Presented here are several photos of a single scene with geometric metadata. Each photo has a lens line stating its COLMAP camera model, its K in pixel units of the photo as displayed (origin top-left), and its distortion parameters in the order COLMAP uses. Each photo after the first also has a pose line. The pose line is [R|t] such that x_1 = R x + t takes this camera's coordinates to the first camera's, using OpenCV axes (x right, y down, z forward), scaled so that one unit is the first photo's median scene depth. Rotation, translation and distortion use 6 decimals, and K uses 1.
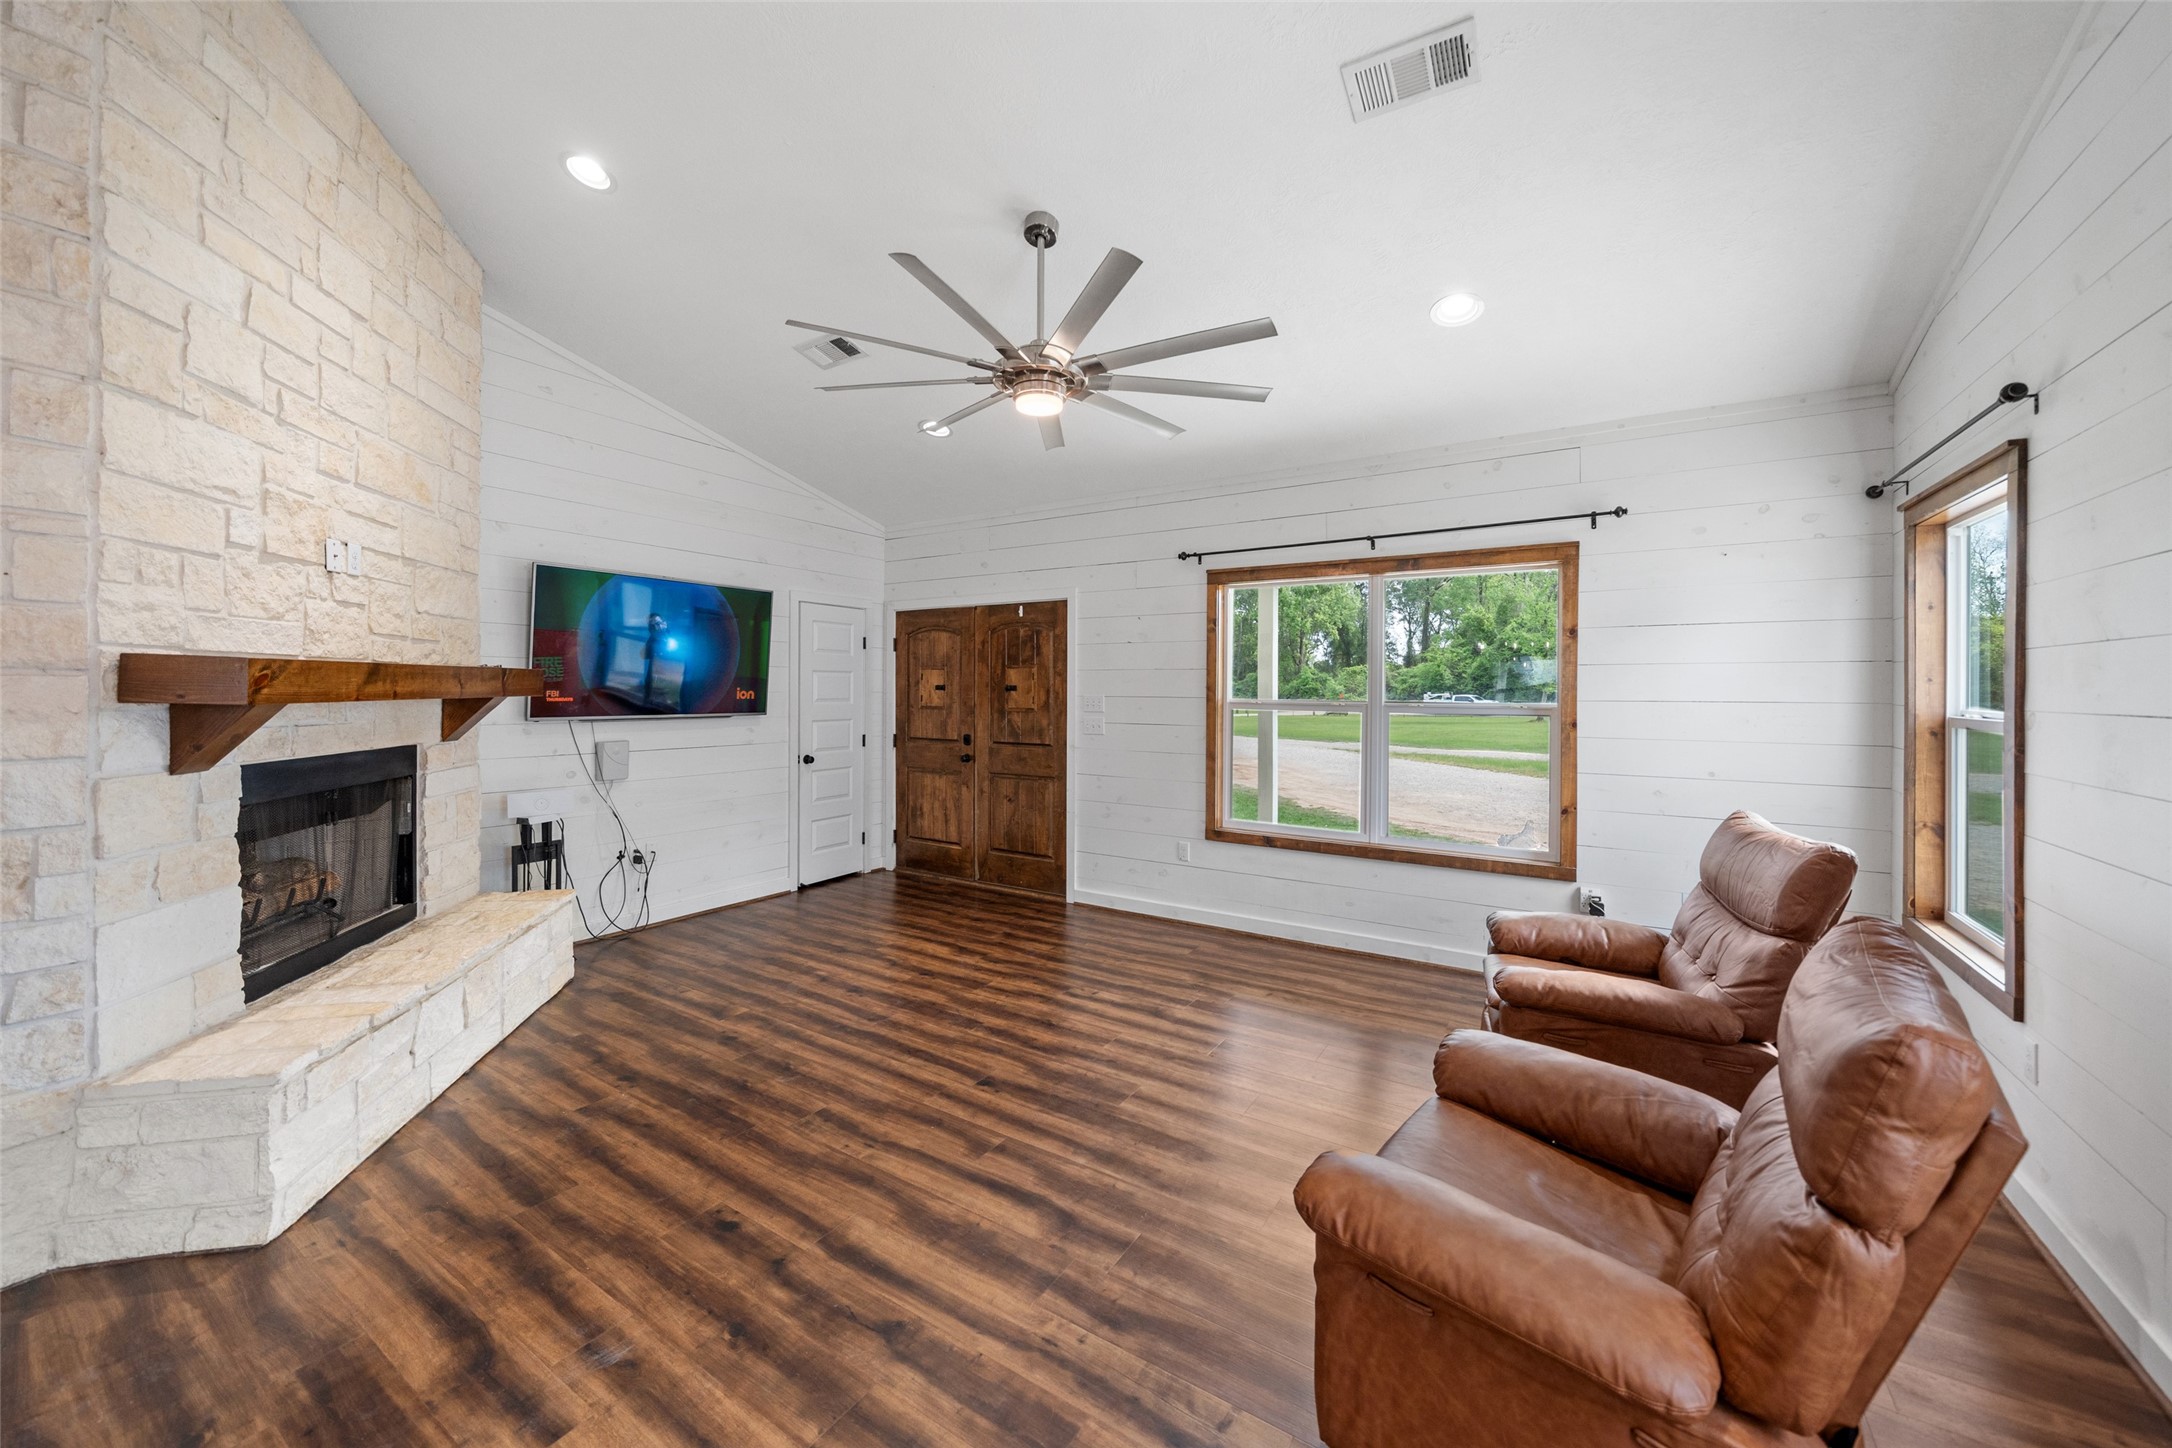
lens RADIAL K [[799.1, 0, 1075.9], [0, 799.1, 696.3], [0, 0, 1]] dist [-0.000522, -0.000068]
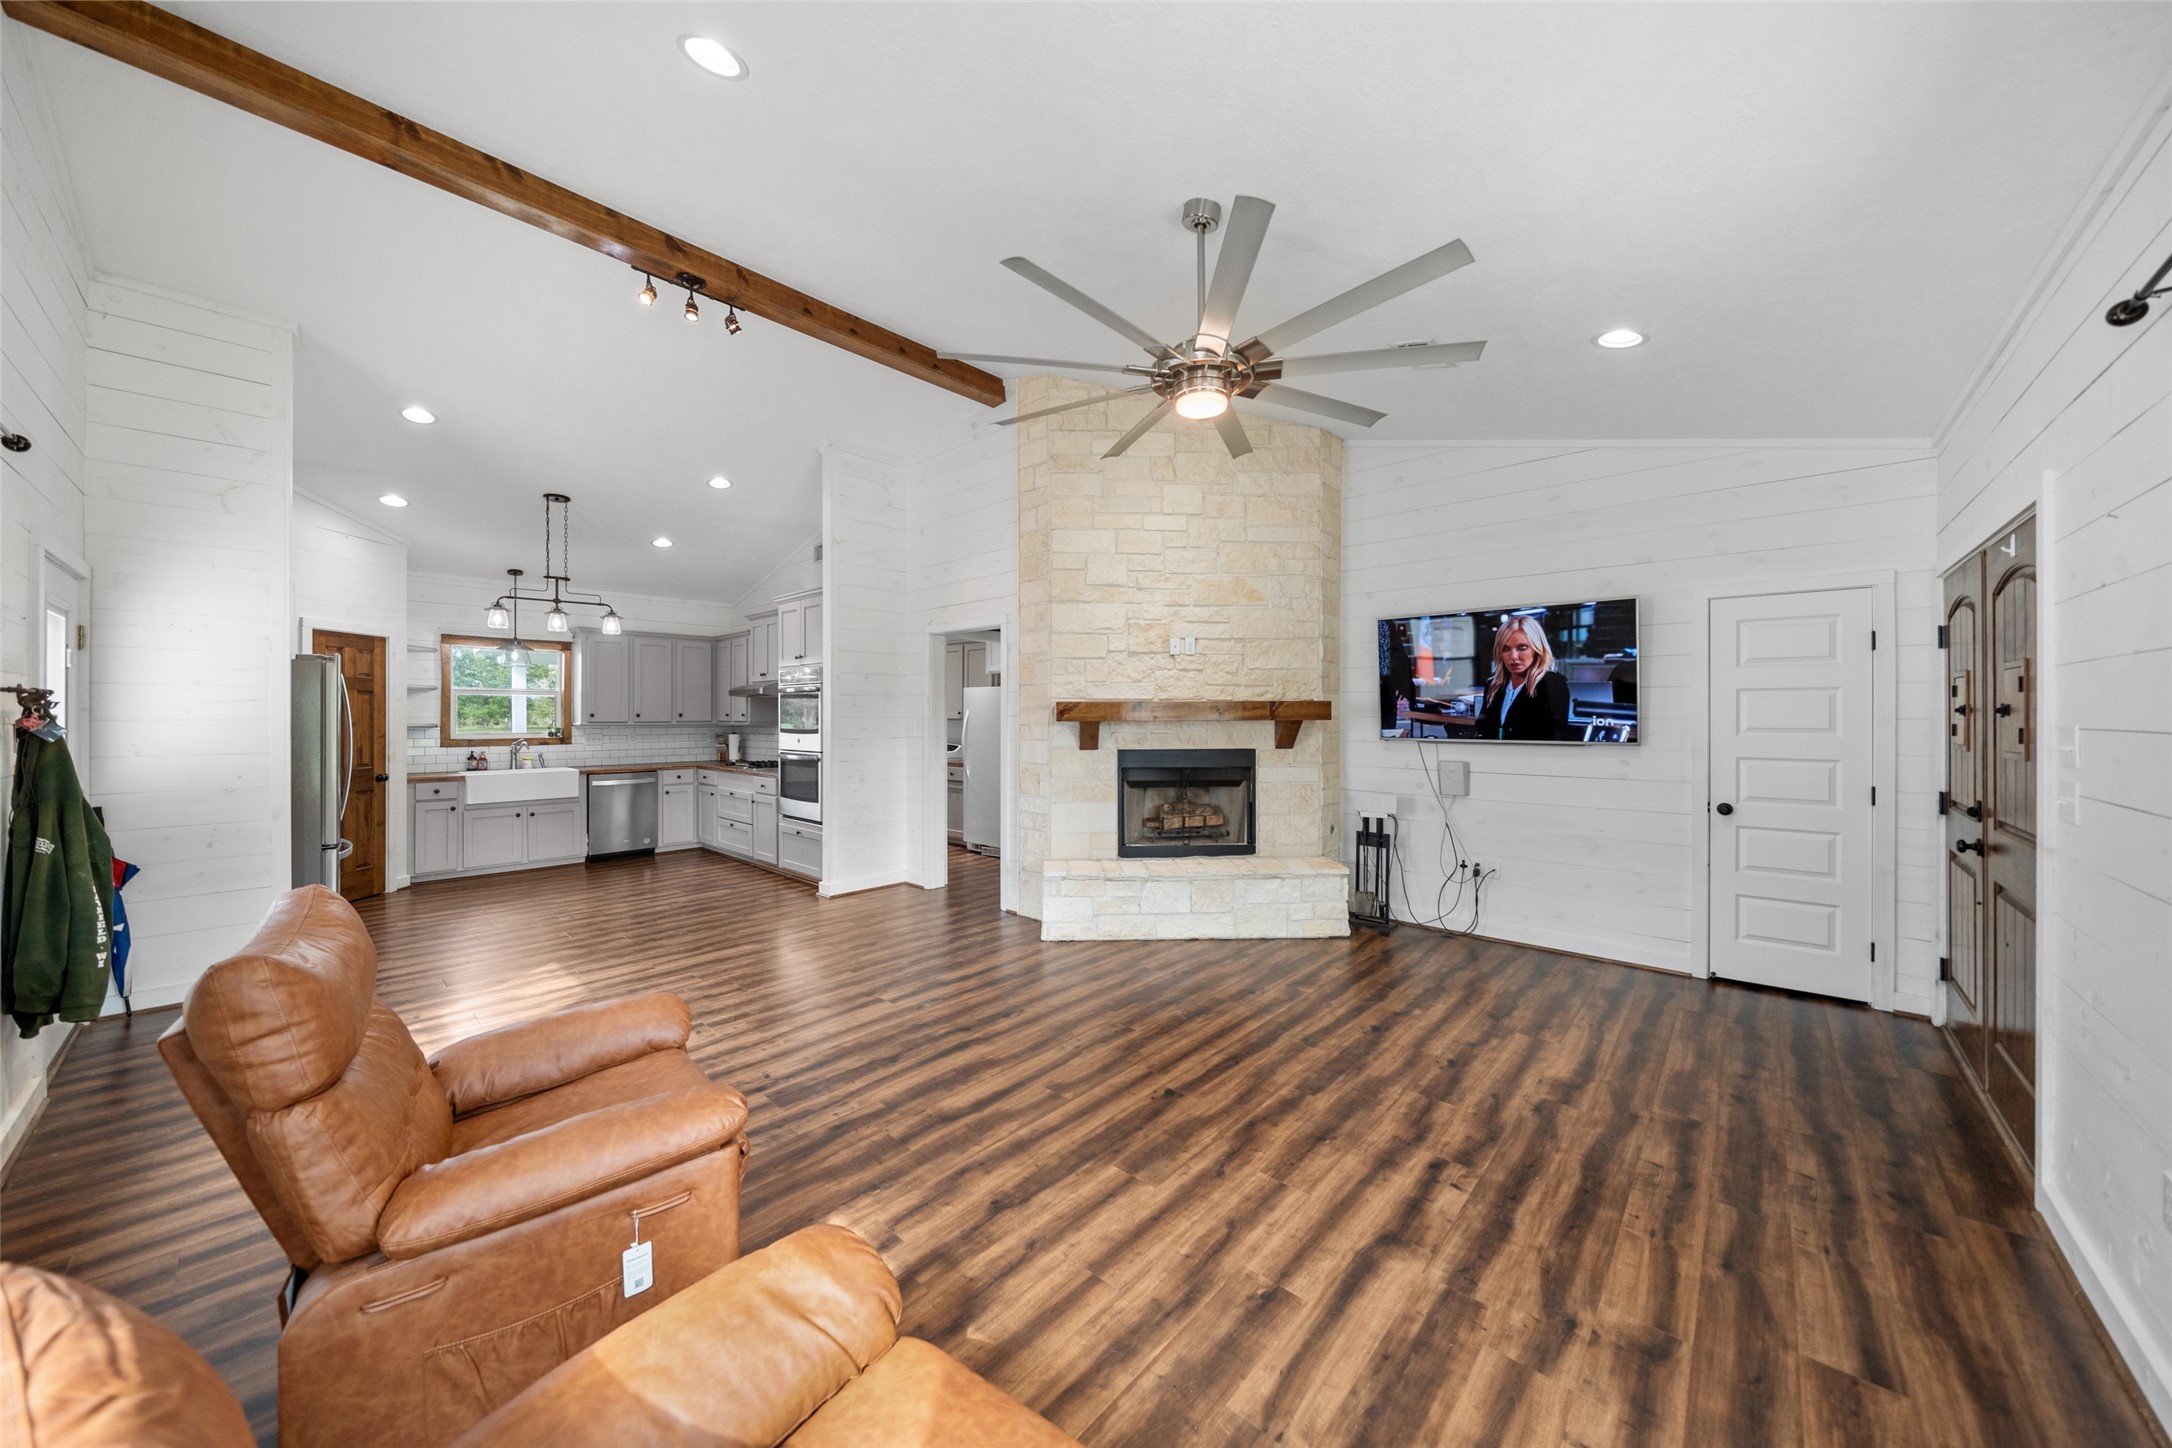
lens RADIAL K [[726.8, 0, 1086.0], [0, 726.8, 724.0], [0, 0, 1]] dist [-0.000237, -0.000066]
pose [[-0.149414, 0.005599, -0.988759, 0.715969], [-0.008358, 0.999941, 0.006925, 0.001473], [0.988739, 0.009299, -0.149358, 0.888689]]
